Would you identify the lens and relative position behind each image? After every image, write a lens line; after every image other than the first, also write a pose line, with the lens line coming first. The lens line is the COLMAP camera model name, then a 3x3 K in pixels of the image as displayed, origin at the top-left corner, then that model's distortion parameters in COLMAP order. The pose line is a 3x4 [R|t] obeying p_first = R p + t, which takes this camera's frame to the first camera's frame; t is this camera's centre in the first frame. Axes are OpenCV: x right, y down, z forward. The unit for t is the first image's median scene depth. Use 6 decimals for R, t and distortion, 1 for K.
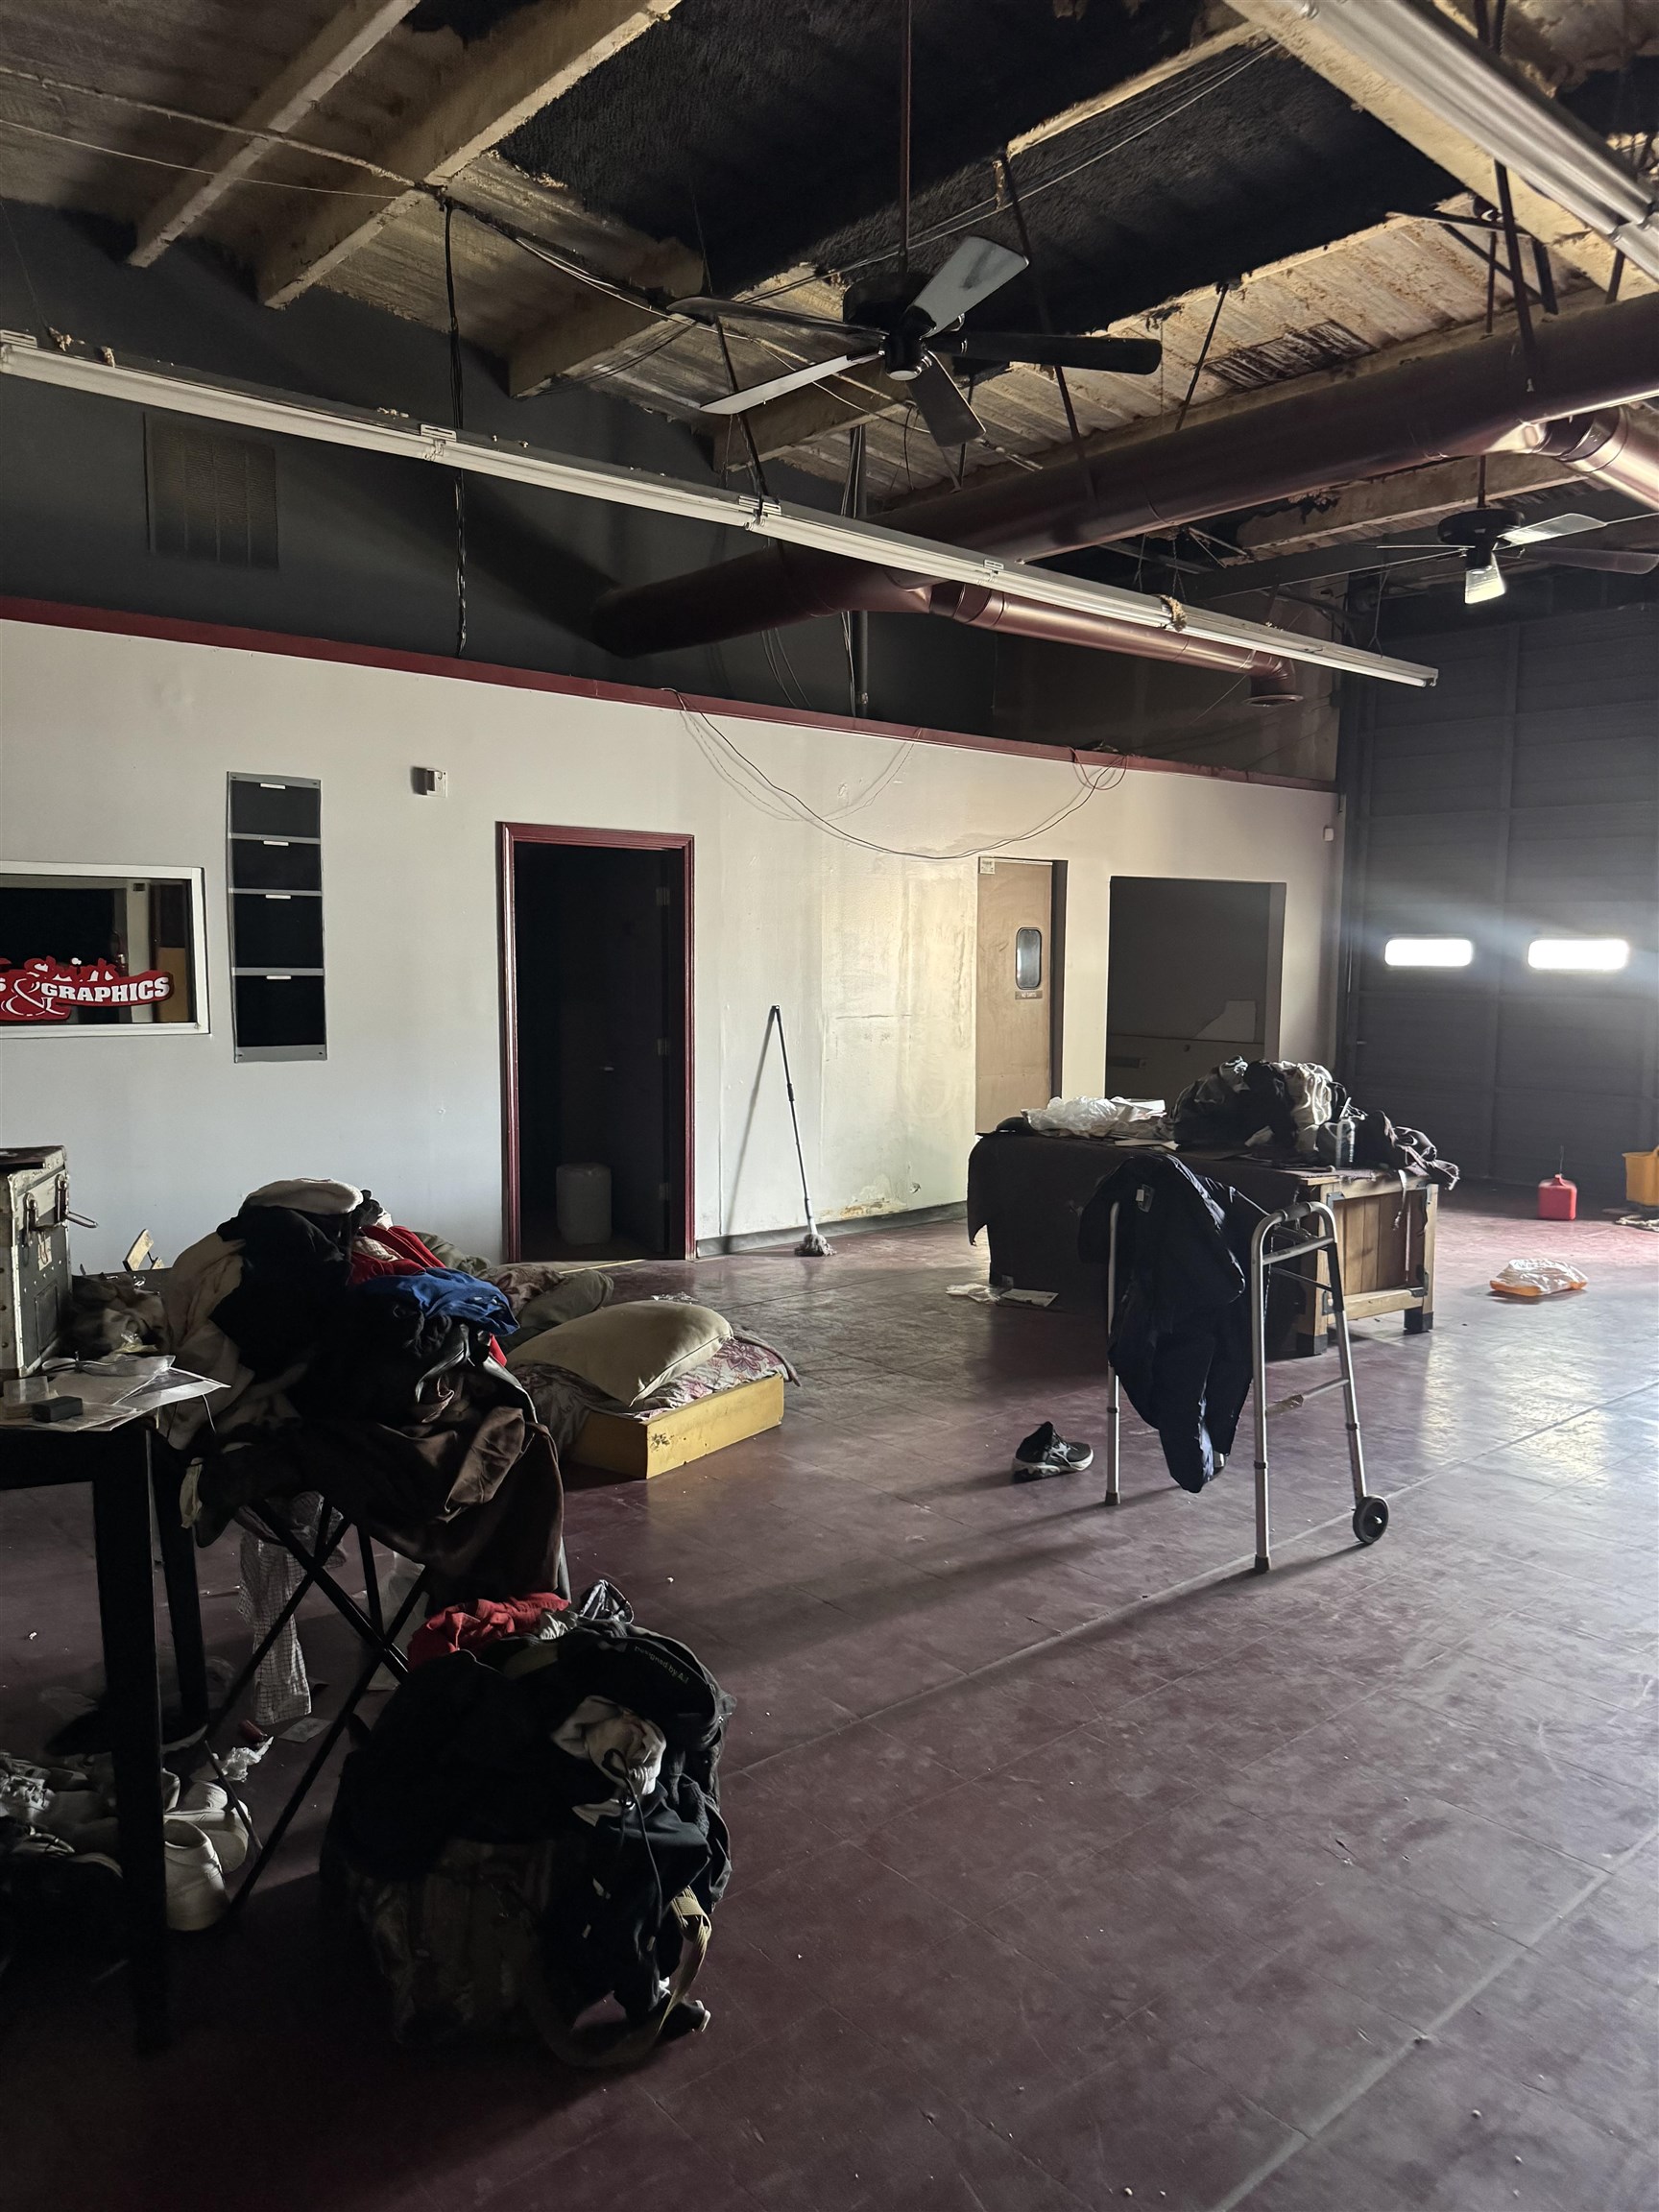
lens RADIAL K [[1558.1, 0, 845.5], [0, 1558.1, 1090.9], [0, 0, 1]] dist [0.018434, -0.025125]
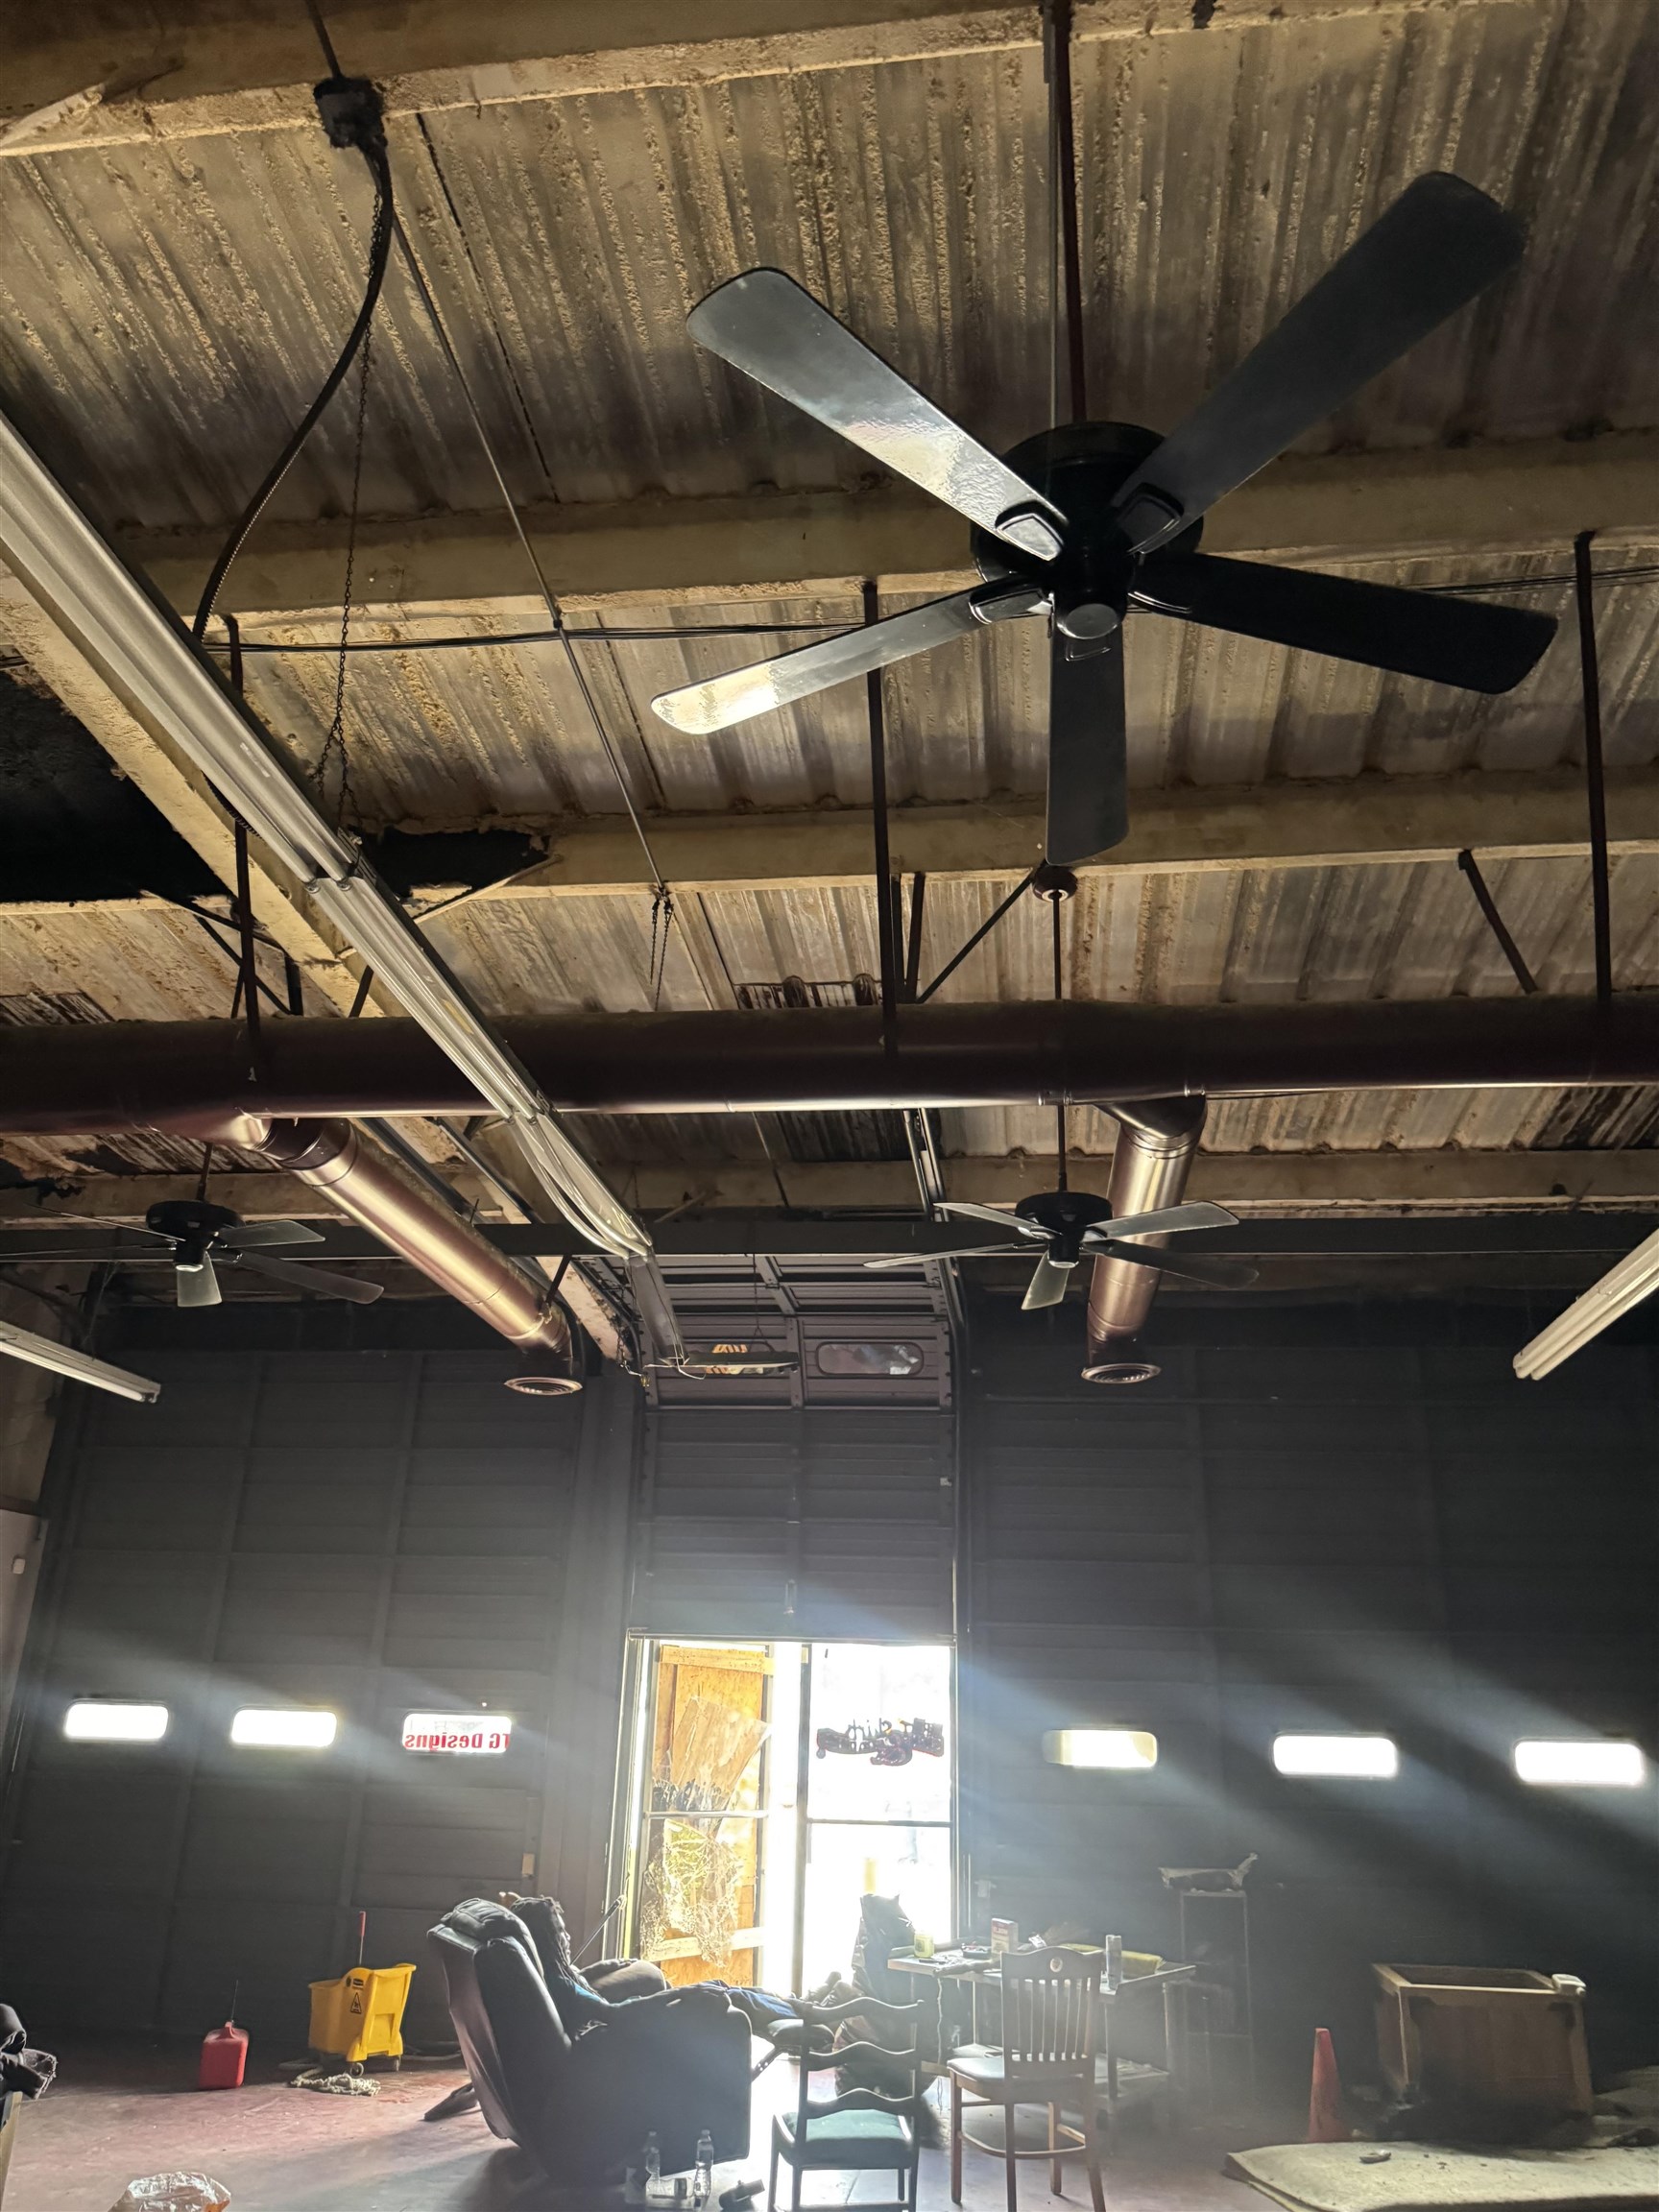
lens RADIAL K [[1558.1, 0, 842.8], [0, 1558.1, 1116.0], [0, 0, 1]] dist [0.018434, -0.025125]
pose [[0.743358, 0.247188, 0.621544, 0.093659], [0.047772, 0.907220, -0.417935, -0.022031], [-0.667185, 0.340368, 0.662581, 0.122242]]
